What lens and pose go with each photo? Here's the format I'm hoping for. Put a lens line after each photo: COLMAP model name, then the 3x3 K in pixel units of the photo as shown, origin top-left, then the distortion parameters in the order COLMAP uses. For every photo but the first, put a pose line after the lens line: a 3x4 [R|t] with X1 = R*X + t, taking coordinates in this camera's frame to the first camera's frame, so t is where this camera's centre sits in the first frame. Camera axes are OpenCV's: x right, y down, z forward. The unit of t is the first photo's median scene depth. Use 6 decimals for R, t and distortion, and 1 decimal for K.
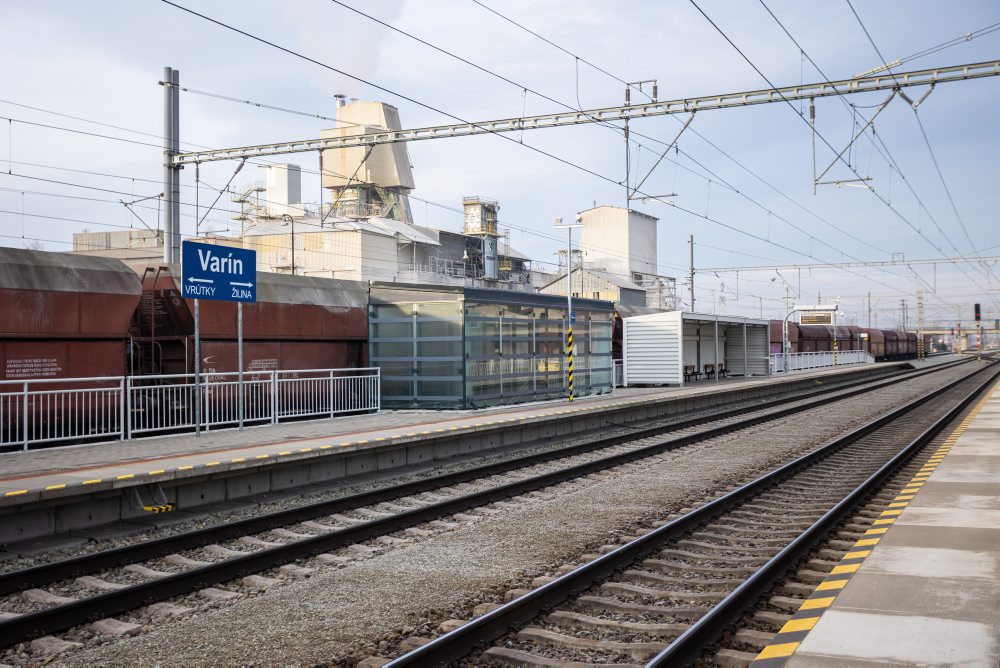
lens RADIAL K [[1120.5, 0, 500.4], [0, 1120.5, 334.0], [0, 0, 1]] dist [-0.007448, 0.000000]
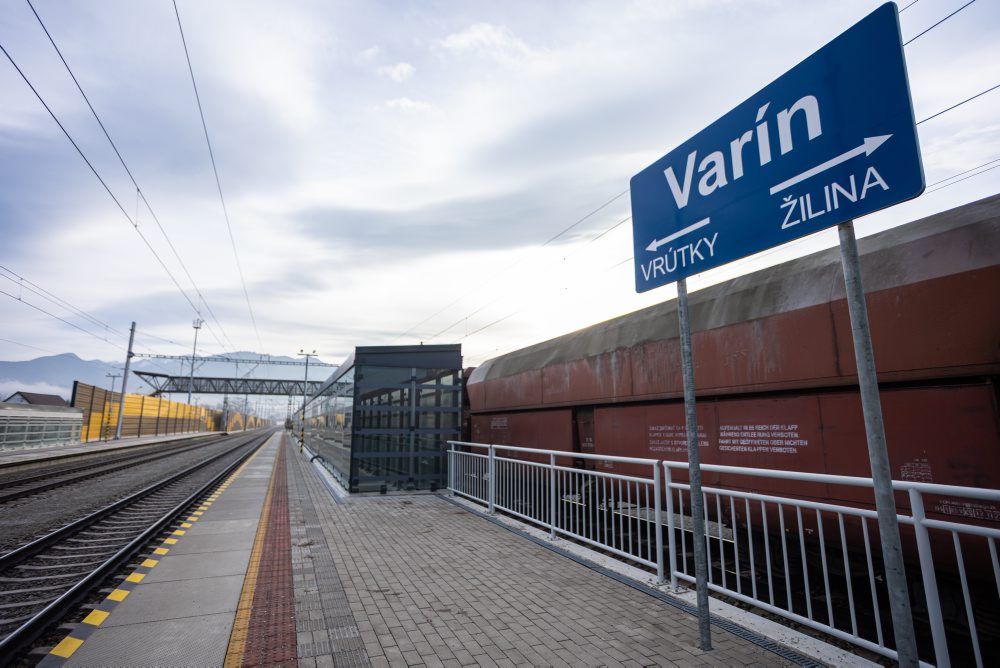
lens RADIAL K [[505.9, 0, 504.6], [0, 505.9, 329.4], [0, 0, 1]] dist [-0.021766, 0.000308]
pose [[-0.655831, -0.126145, -0.744294, -0.092575], [0.021478, 0.982423, -0.185429, 0.018317], [0.754602, -0.137595, -0.641594, 1.056438]]
